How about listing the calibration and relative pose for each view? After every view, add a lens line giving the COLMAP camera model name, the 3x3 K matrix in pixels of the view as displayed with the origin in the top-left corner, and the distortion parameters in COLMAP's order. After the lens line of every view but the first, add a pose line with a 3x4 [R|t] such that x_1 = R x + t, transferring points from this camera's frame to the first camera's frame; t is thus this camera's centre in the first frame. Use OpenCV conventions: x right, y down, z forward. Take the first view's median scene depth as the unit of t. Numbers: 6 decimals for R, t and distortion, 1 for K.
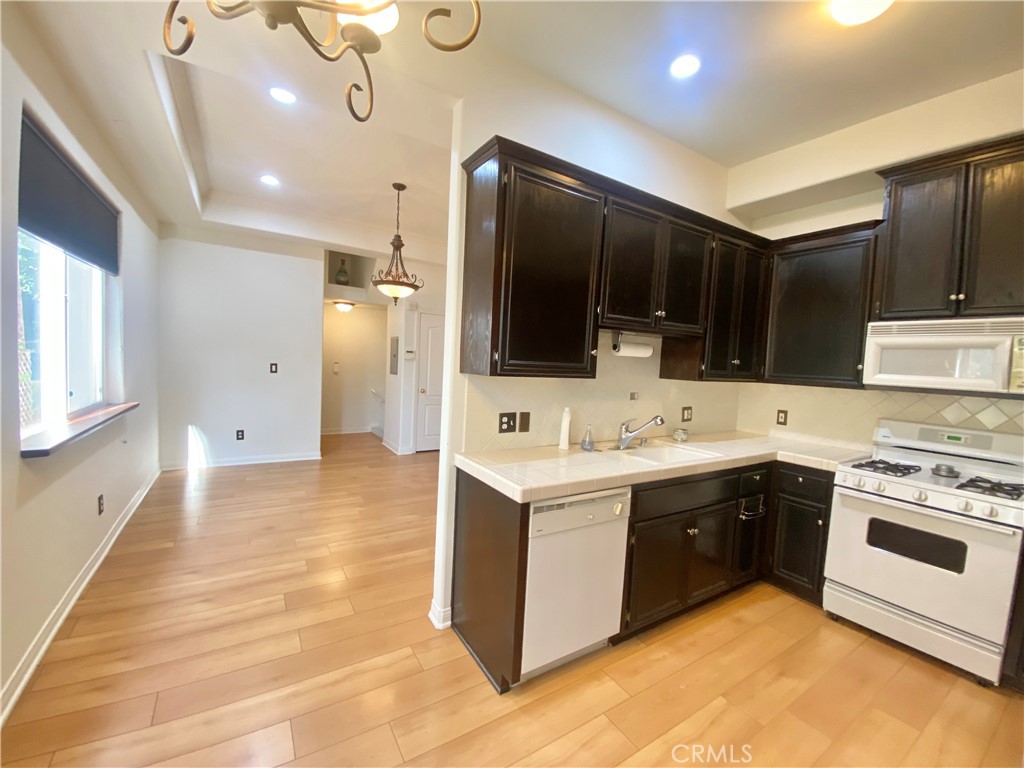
lens RADIAL K [[411.4, 0, 509.9], [0, 411.4, 384.8], [0, 0, 1]] dist [0.024289, -0.020798]
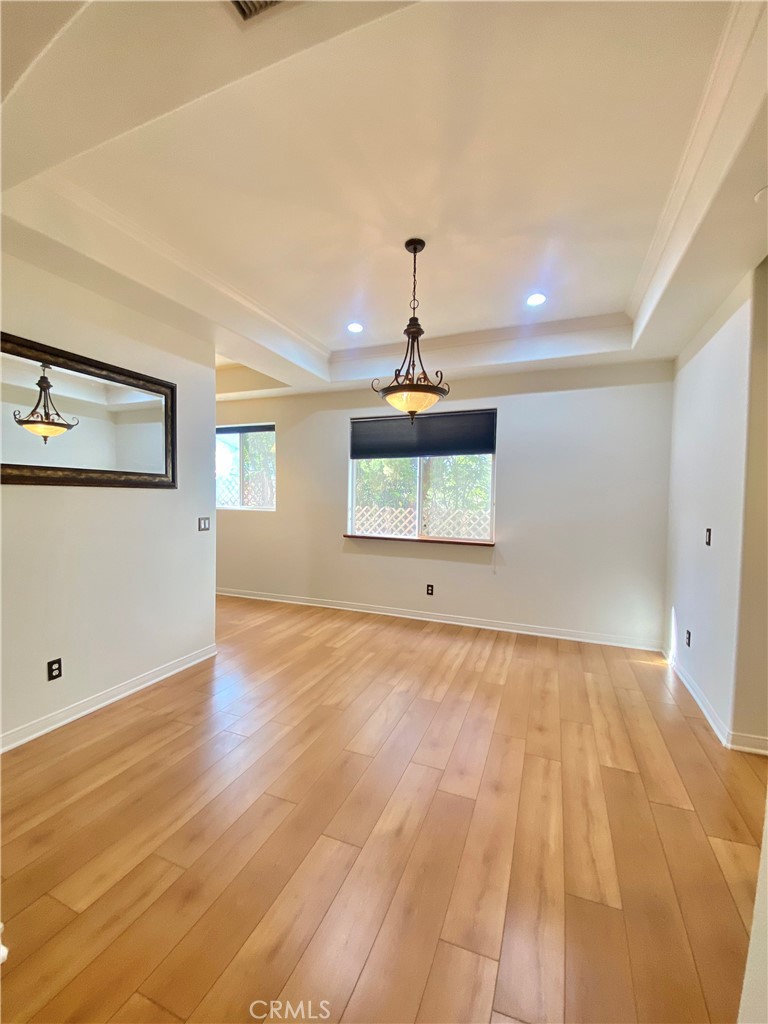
lens RADIAL K [[411.4, 0, 384.0], [0, 411.4, 512.0], [0, 0, 1]] dist [0.024289, -0.020798]
pose [[-0.811479, -0.038322, -0.583124, 0.235228], [-0.089595, 0.994209, 0.059343, -0.143277], [0.577473, 0.100400, -0.810213, 2.546890]]
